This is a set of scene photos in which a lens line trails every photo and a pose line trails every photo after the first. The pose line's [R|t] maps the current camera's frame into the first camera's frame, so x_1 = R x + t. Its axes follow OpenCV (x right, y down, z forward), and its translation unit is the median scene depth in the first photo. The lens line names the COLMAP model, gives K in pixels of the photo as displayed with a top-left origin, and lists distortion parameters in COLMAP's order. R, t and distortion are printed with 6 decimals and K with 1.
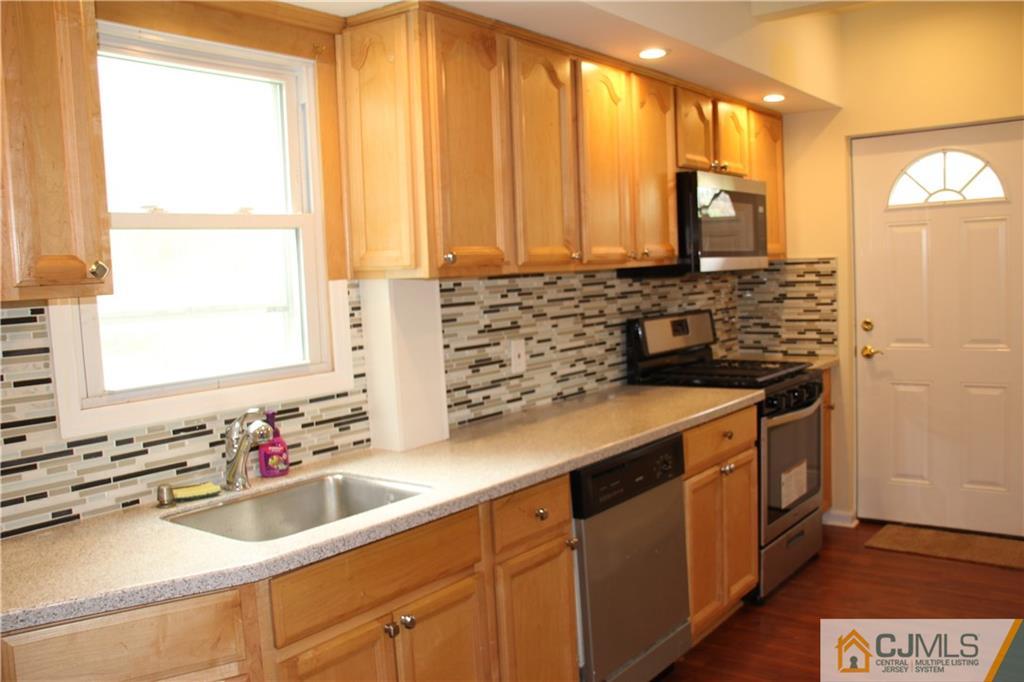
lens RADIAL K [[907.5, 0, 525.7], [0, 907.5, 351.1], [0, 0, 1]] dist [-0.129434, 0.126496]
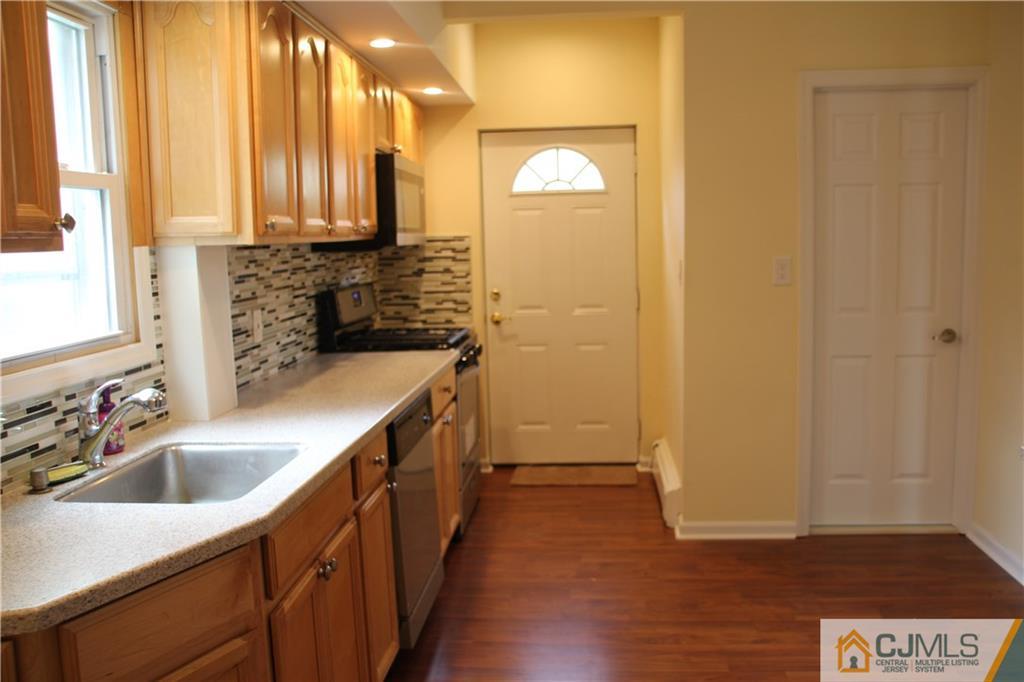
lens RADIAL K [[907.5, 0, 518.4], [0, 907.5, 350.3], [0, 0, 1]] dist [-0.129434, 0.126496]
pose [[0.846568, -0.044373, 0.530428, -0.283173], [0.035696, 0.999009, 0.026601, 0.015482], [-0.531082, -0.003586, 0.847313, -0.006860]]
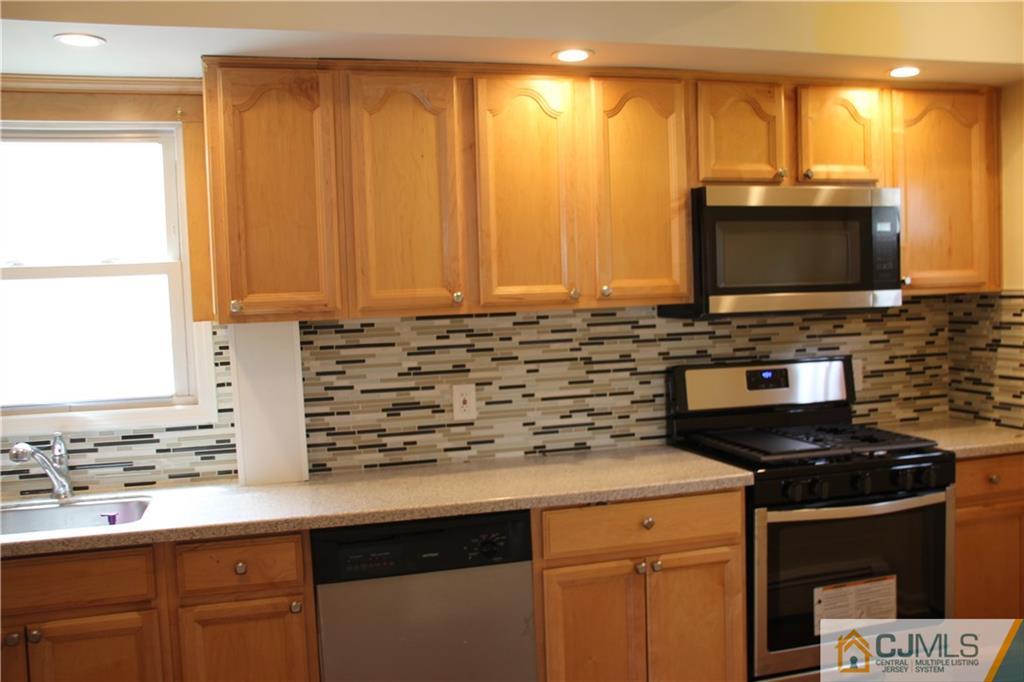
lens RADIAL K [[961.1, 0, 510.8], [0, 961.1, 347.0], [0, 0, 1]] dist [-0.070663, 0.000000]
pose [[0.792141, 0.048303, -0.608424, 0.598091], [-0.054212, 0.998492, 0.008689, -0.059191], [0.607926, 0.026101, 0.793565, 0.238213]]
